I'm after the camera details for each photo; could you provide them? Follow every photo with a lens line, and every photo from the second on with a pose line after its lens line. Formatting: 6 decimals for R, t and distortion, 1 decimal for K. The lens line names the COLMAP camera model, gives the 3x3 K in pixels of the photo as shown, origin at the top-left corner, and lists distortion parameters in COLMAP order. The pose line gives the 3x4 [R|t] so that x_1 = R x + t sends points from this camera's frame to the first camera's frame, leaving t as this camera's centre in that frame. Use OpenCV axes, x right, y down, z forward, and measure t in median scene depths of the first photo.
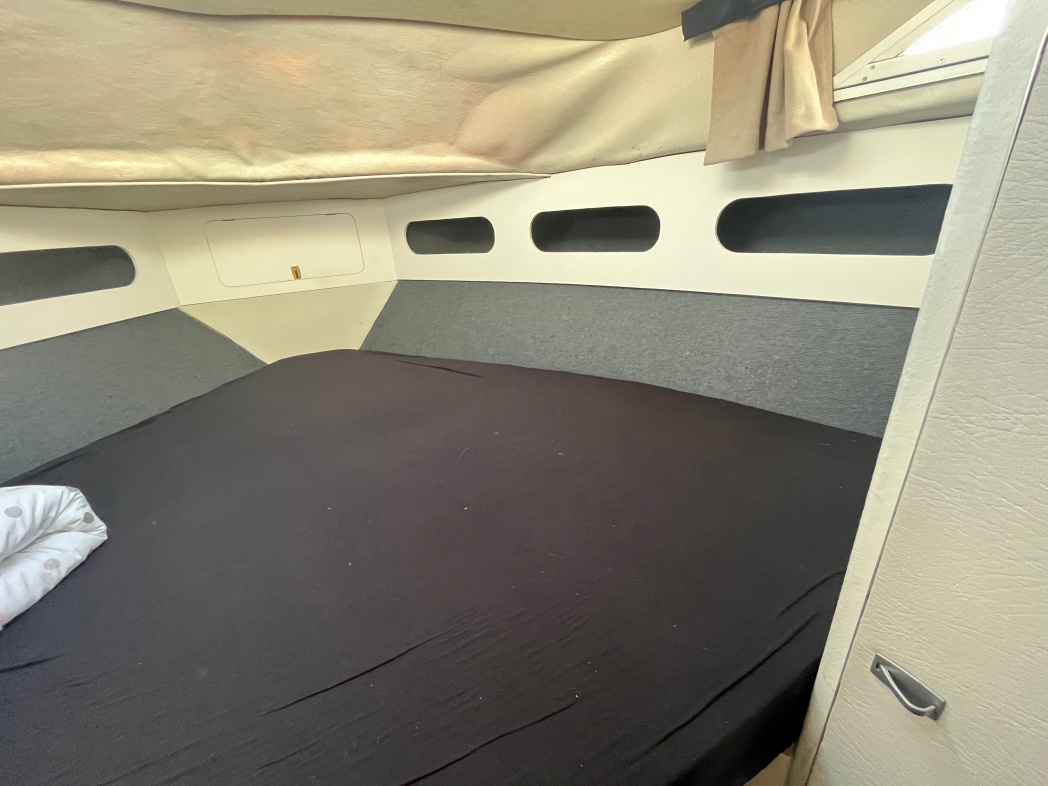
lens RADIAL K [[427.4, 0, 521.8], [0, 427.4, 391.7], [0, 0, 1]] dist [-0.002750, -0.000126]
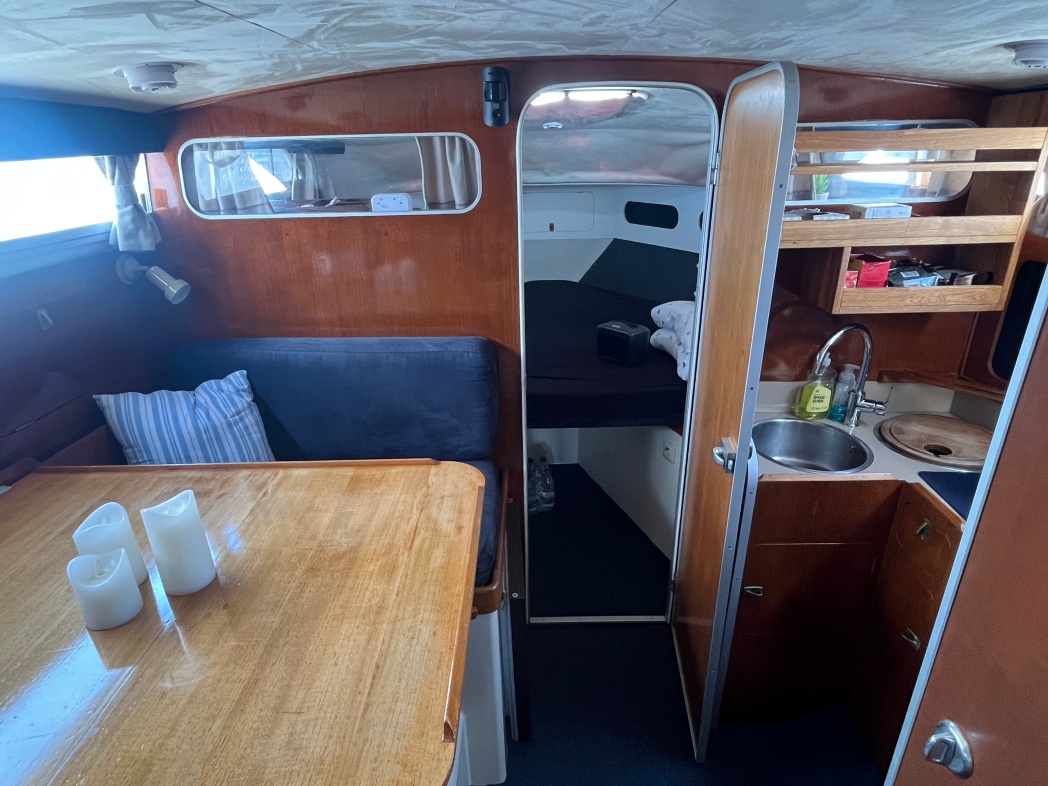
lens RADIAL K [[595.7, 0, 517.3], [0, 595.7, 391.4], [0, 0, 1]] dist [-0.003696, 0.000663]
pose [[0.891532, 0.213657, -0.399401, 0.453867], [-0.200911, 0.976805, 0.074069, 0.217341], [0.405963, 0.014209, 0.913779, -1.308289]]
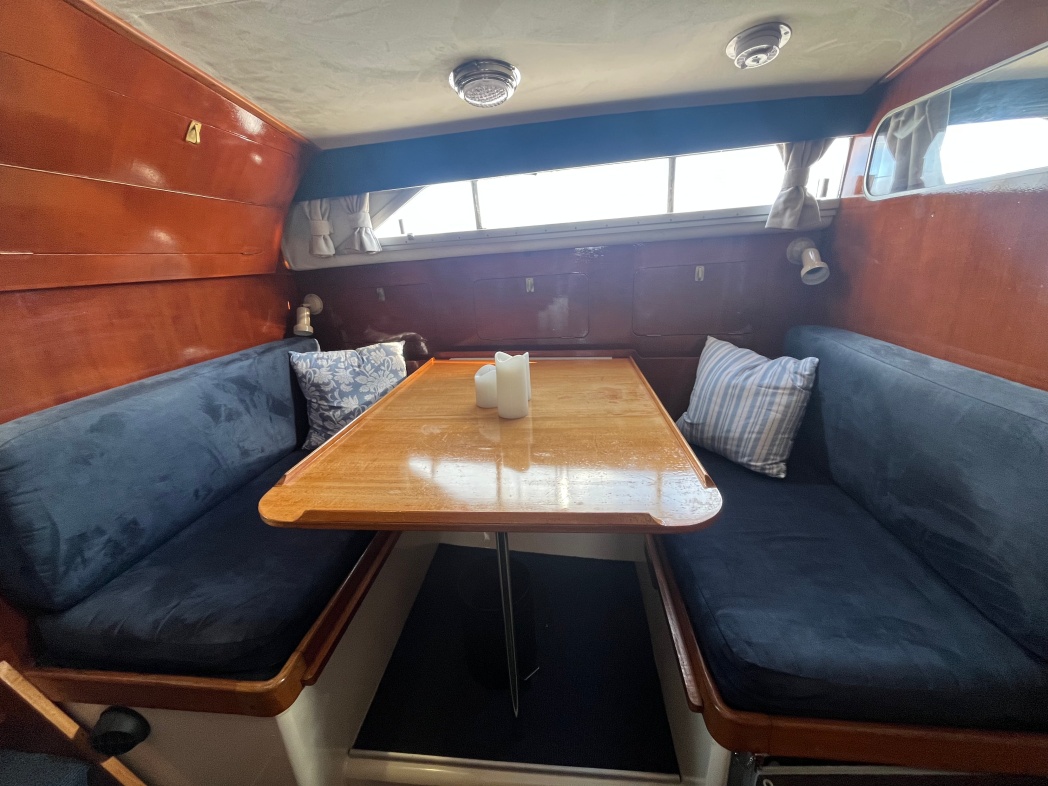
lens RADIAL K [[427.4, 0, 521.8], [0, 427.4, 391.7], [0, 0, 1]] dist [-0.002750, -0.000126]
pose [[-0.521895, 0.344315, -0.780432, 0.462136], [-0.237832, 0.819898, 0.520771, 0.127968], [0.819184, 0.457400, -0.346011, -0.575376]]
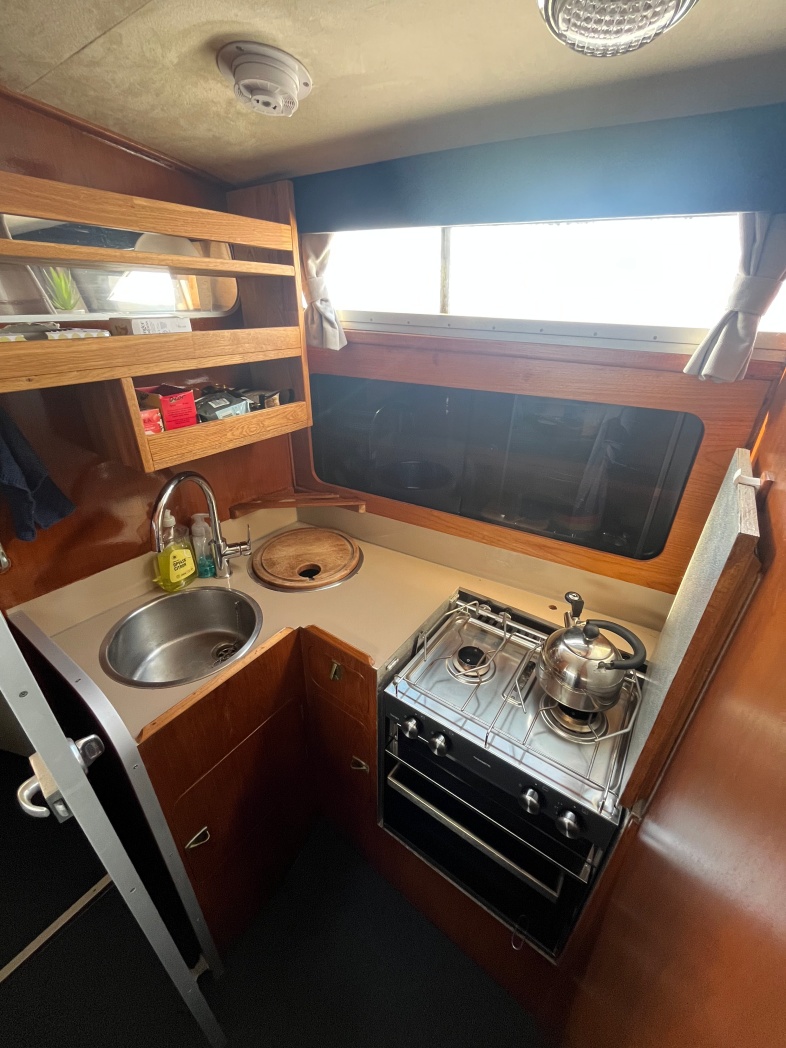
lens RADIAL K [[427.4, 0, 393.8], [0, 427.4, 521.6], [0, 0, 1]] dist [-0.002750, -0.000126]
pose [[0.877016, -0.151031, 0.456106, 0.522714], [0.114864, 0.987689, 0.106191, 0.083810], [-0.466529, -0.040741, 0.883567, -0.733224]]
